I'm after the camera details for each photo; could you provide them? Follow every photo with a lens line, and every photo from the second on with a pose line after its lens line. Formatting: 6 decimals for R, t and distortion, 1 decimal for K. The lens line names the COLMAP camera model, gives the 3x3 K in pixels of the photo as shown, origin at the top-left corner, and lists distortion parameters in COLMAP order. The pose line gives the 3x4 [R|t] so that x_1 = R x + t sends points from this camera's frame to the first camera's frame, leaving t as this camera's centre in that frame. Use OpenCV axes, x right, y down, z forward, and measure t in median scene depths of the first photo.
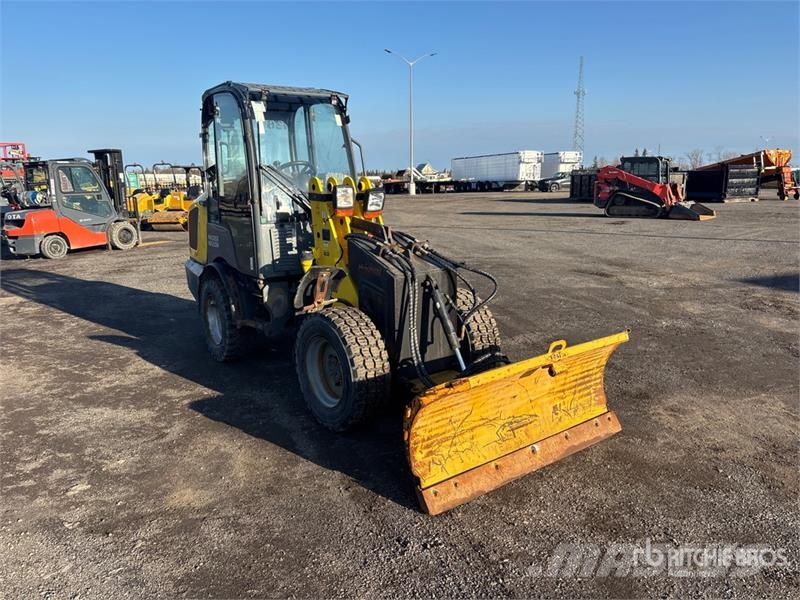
lens RADIAL K [[599.7, 0, 397.0], [0, 599.7, 296.5], [0, 0, 1]] dist [0.074913, -0.107393]
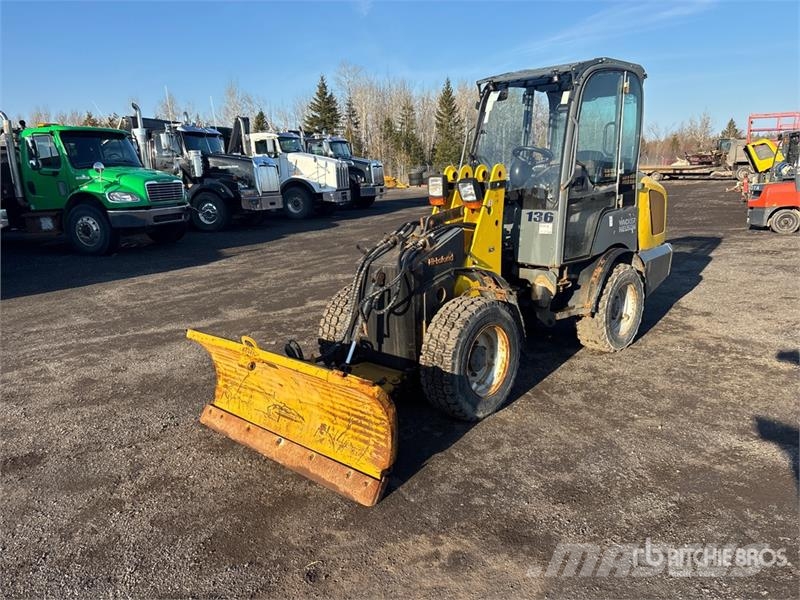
lens RADIAL K [[599.7, 0, 397.0], [0, 599.7, 296.5], [0, 0, 1]] dist [0.074913, -0.107393]
pose [[0.158698, 0.213599, -0.963945, 1.086487], [-0.156666, 0.969396, 0.189014, -0.191955], [0.974818, 0.121021, 0.187305, 0.885487]]
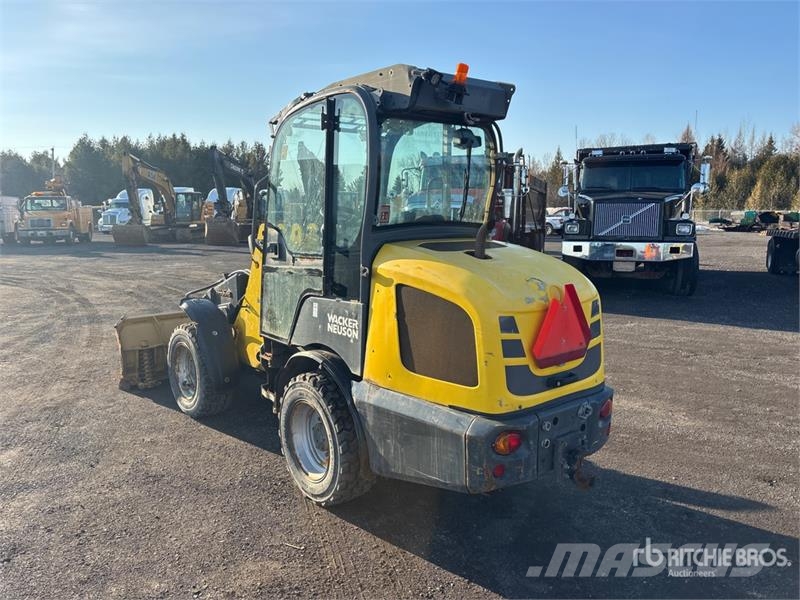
lens RADIAL K [[598.1, 0, 403.0], [0, 598.1, 290.9], [0, 0, 1]] dist [0.078974, -0.105915]
pose [[-0.998001, 0.027370, -0.056963, -0.285467], [0.008445, 0.951024, 0.309001, -0.504414], [0.062631, 0.307902, -0.949354, 2.522568]]
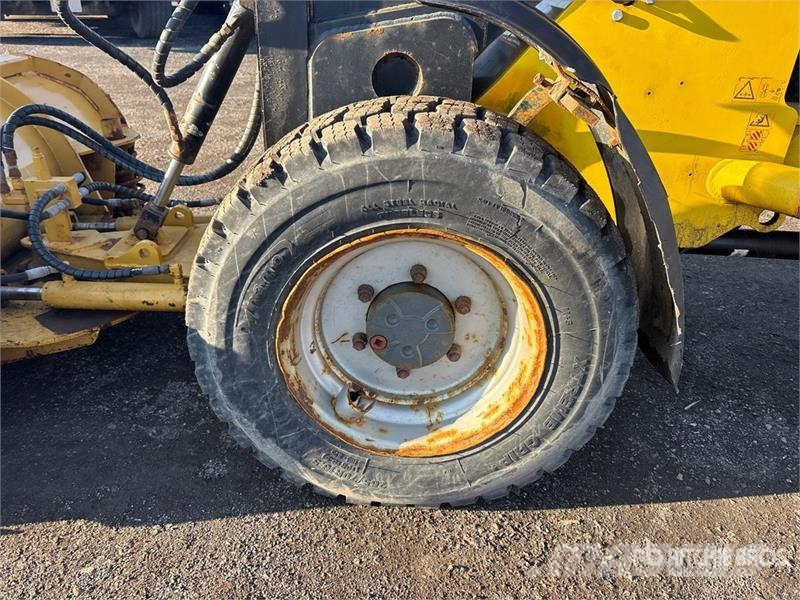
lens RADIAL K [[599.7, 0, 397.0], [0, 599.7, 296.5], [0, 0, 1]] dist [0.074913, -0.107393]
pose [[-0.630198, 0.366960, -0.684244, 0.321545], [-0.169530, 0.794968, 0.582481, -0.098454], [0.757700, 0.483079, -0.438777, 1.356487]]
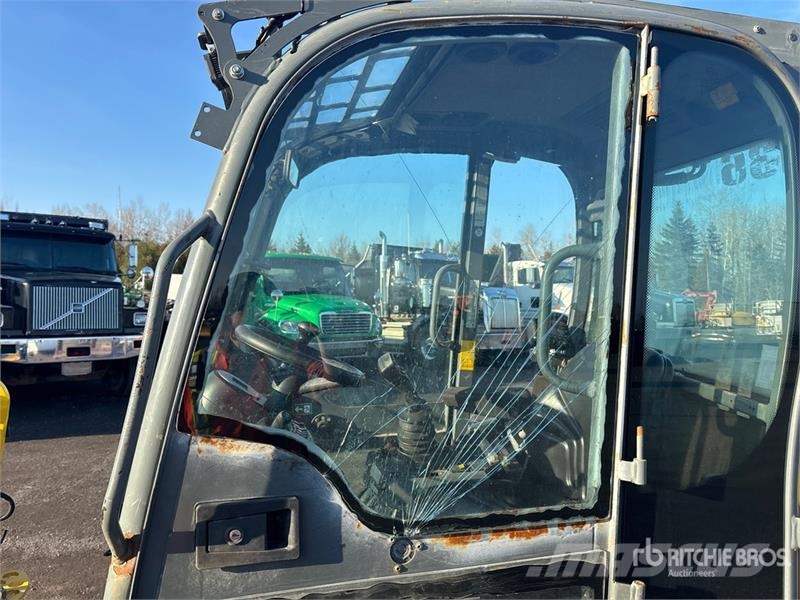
lens RADIAL K [[599.7, 0, 397.0], [0, 599.7, 296.5], [0, 0, 1]] dist [0.074913, -0.107393]
pose [[-0.400231, 0.009299, -0.916367, 0.092824], [-0.181496, 0.979337, 0.089209, -0.374614], [0.898262, 0.202021, -0.390273, 1.599550]]
